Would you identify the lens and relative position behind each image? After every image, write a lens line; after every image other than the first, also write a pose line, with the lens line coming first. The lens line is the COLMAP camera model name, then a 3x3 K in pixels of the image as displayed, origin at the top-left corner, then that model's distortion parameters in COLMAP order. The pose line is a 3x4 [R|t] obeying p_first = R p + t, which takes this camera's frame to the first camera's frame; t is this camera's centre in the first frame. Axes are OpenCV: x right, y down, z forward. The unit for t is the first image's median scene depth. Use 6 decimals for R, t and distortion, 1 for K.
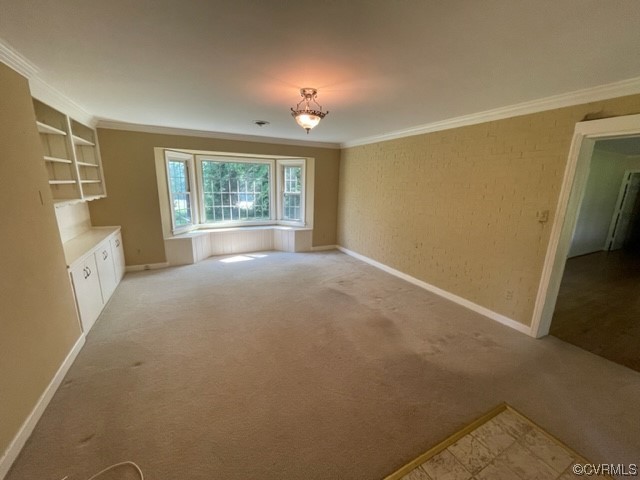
lens RADIAL K [[260.5, 0, 319.6], [0, 260.5, 240.1], [0, 0, 1]] dist [0.000180, -0.000933]
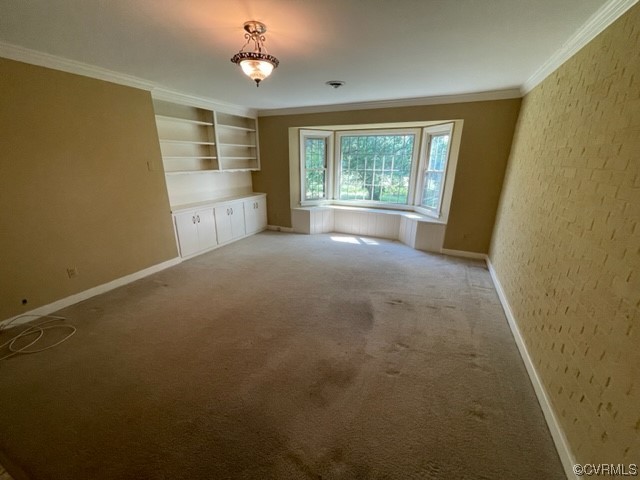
lens RADIAL K [[260.5, 0, 319.0], [0, 260.5, 242.7], [0, 0, 1]] dist [0.000180, -0.000933]
pose [[0.601383, 0.227786, -0.765802, 0.412042], [-0.166805, 0.973171, 0.158476, -0.059129], [0.781355, 0.032434, 0.623244, 0.364679]]
